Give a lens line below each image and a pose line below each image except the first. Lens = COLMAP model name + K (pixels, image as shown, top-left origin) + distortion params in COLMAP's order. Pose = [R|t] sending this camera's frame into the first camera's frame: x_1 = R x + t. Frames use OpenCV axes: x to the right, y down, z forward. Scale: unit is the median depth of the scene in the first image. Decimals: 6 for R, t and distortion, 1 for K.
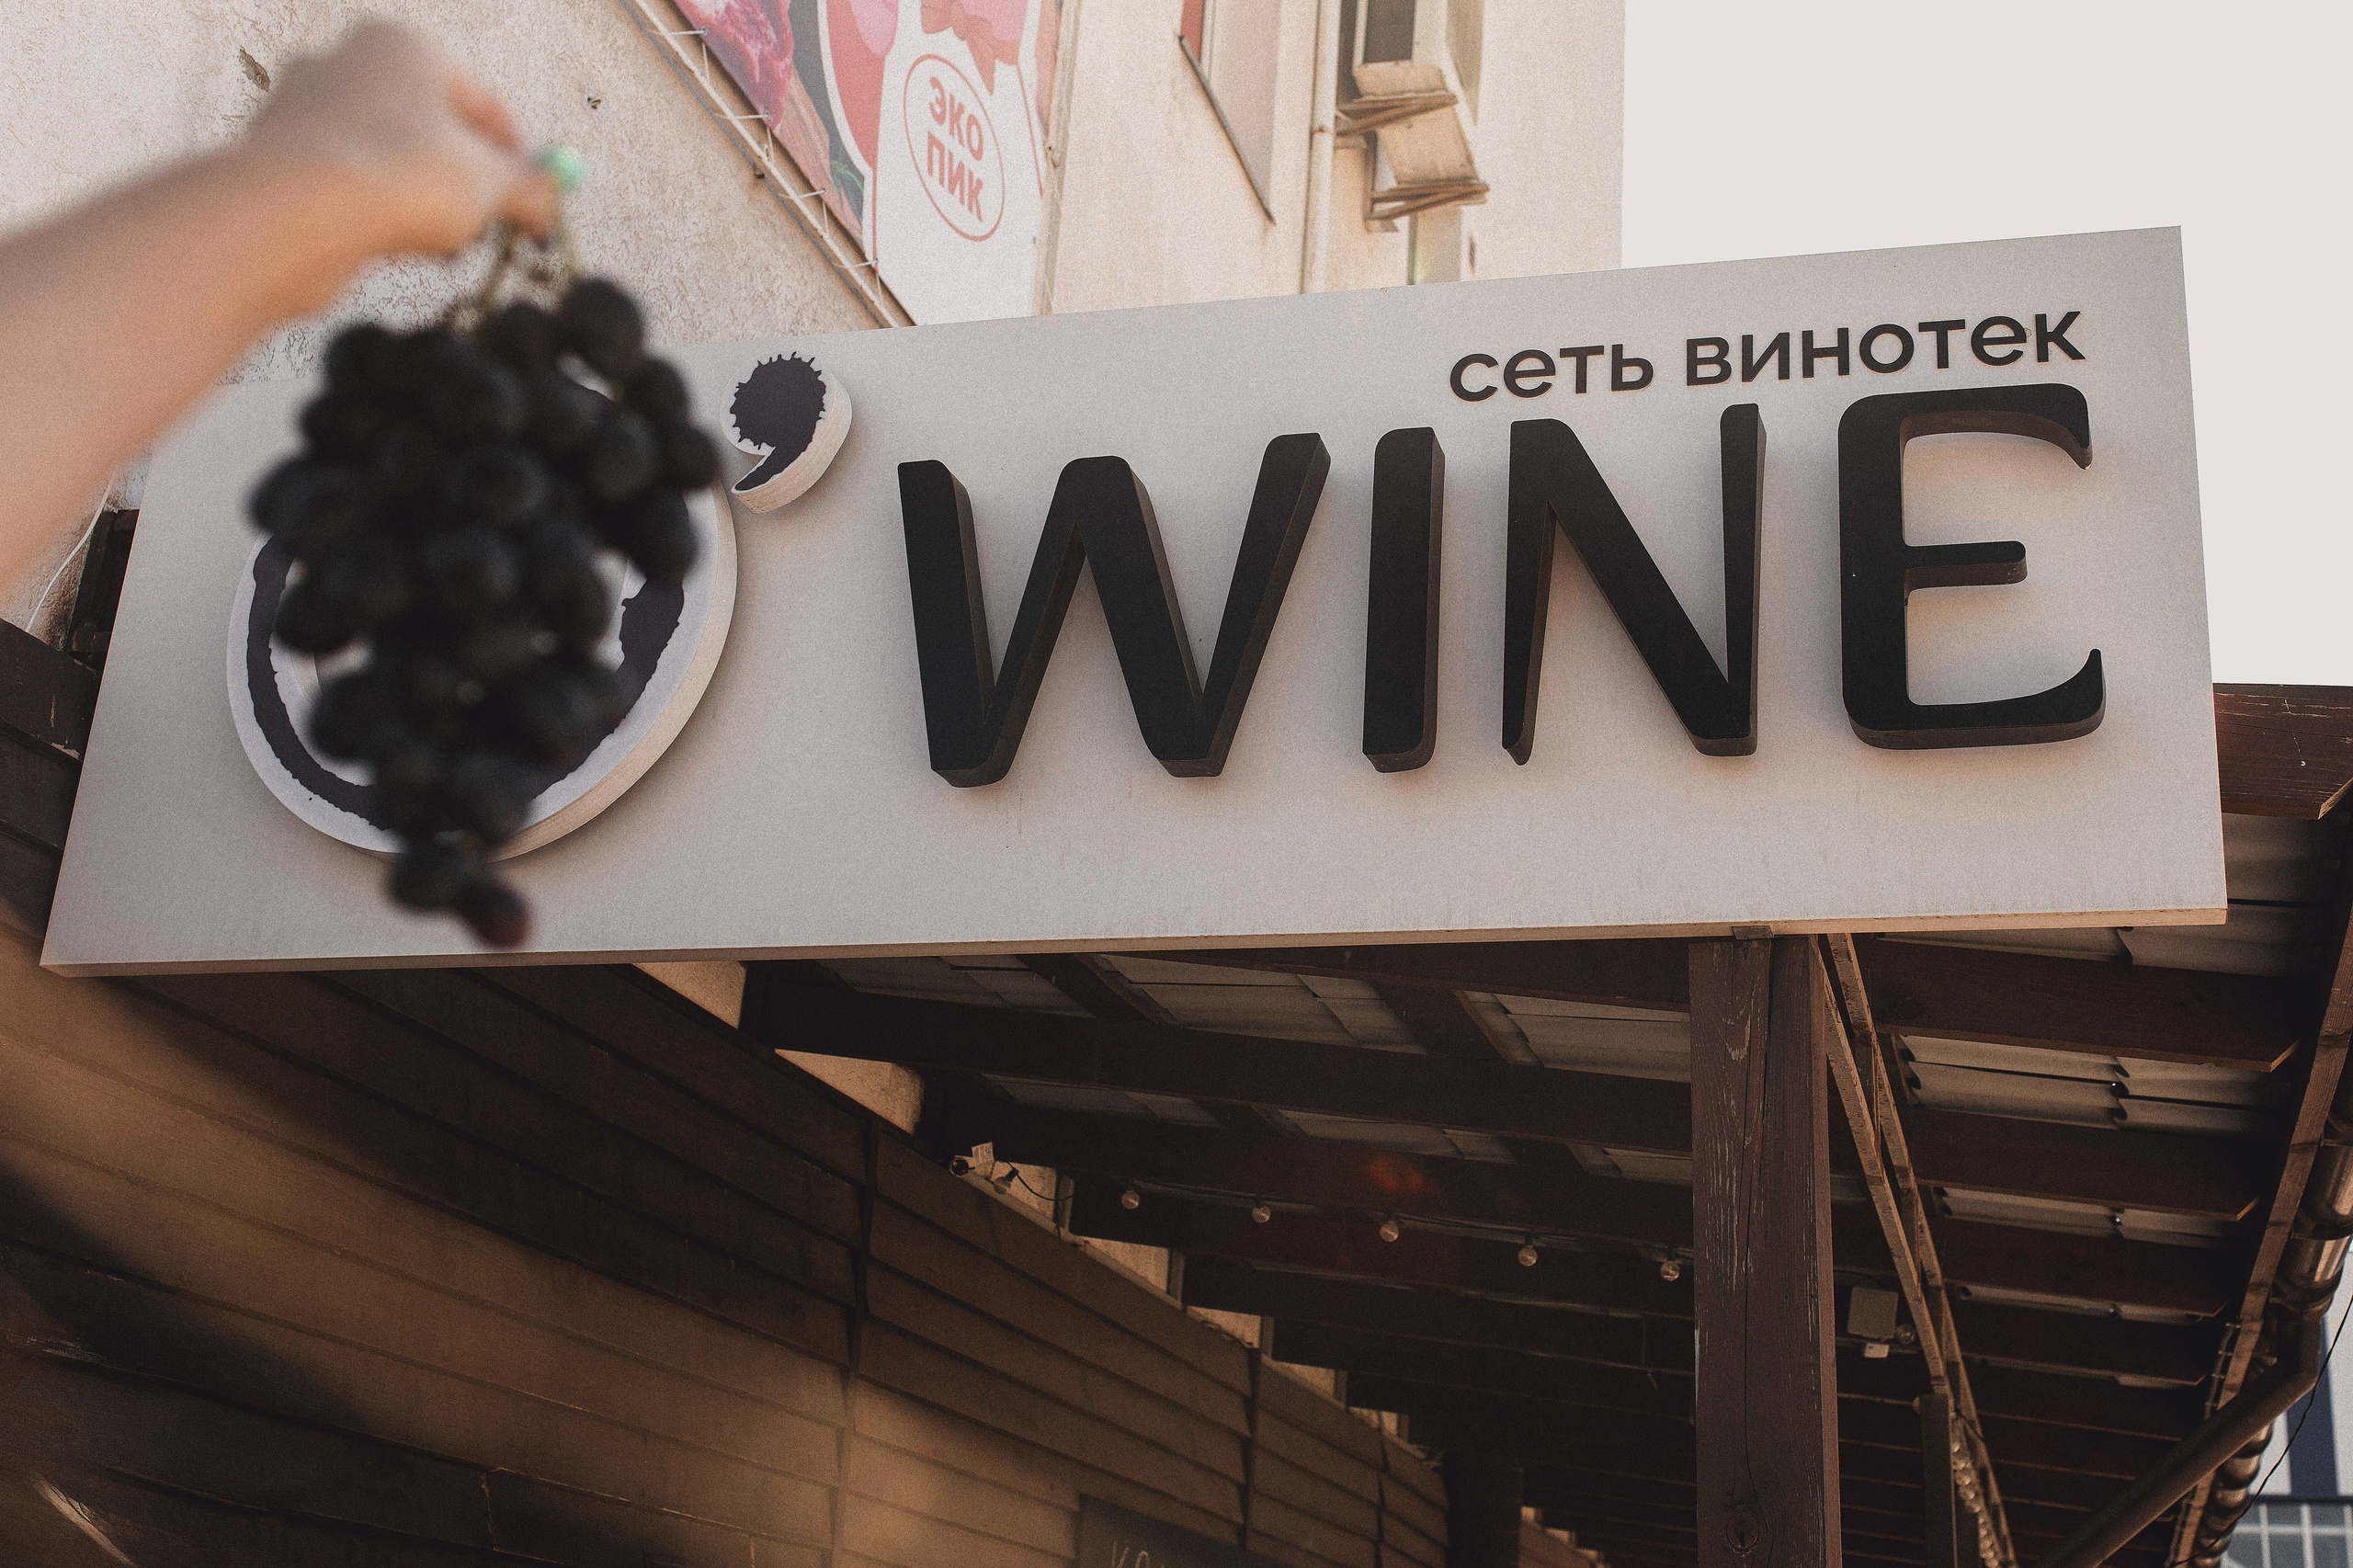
lens RADIAL K [[2886.3, 0, 1358.0], [0, 2886.3, 782.2], [0, 0, 1]] dist [-0.037042, -0.012678]
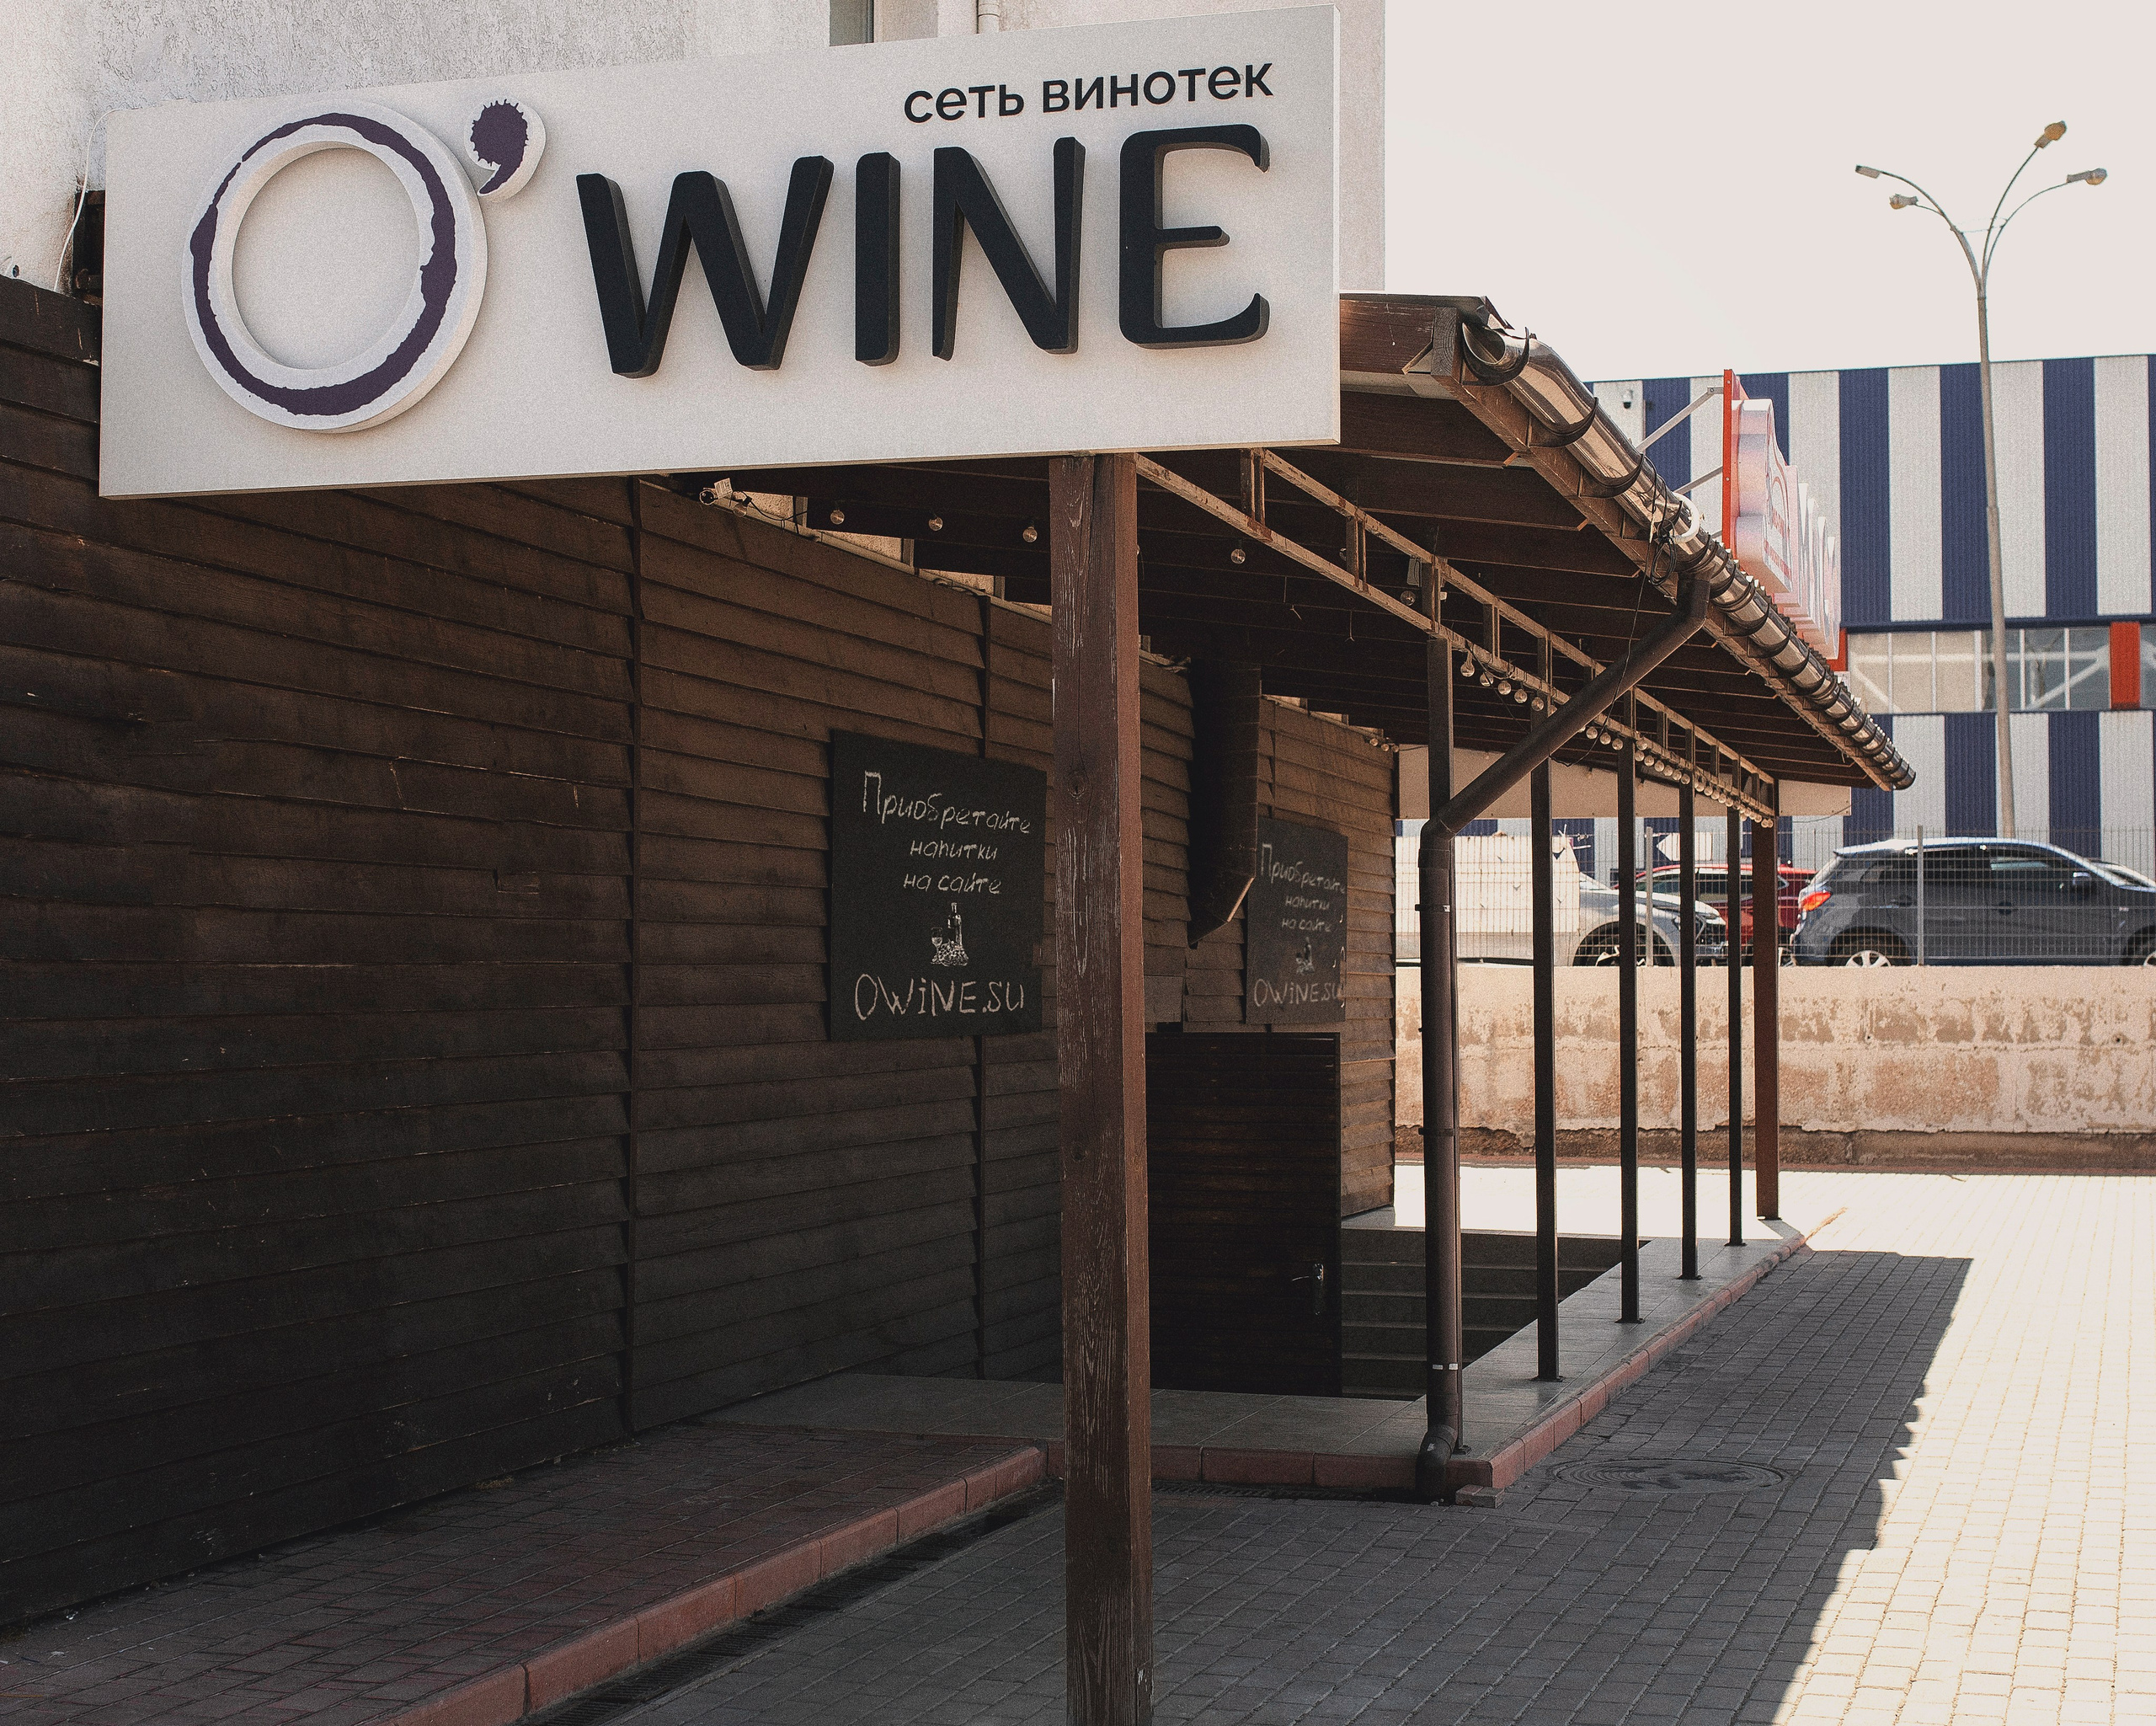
lens RADIAL K [[2904.0, 0, 1078.0], [0, 2904.0, 863.0], [0, 0, 1]] dist [-0.067532, 0.112450]
pose [[0.998221, -0.041506, -0.042808, 0.186427], [0.052514, 0.952022, 0.301491, -0.226105], [0.028240, -0.303203, 0.952508, -0.701520]]
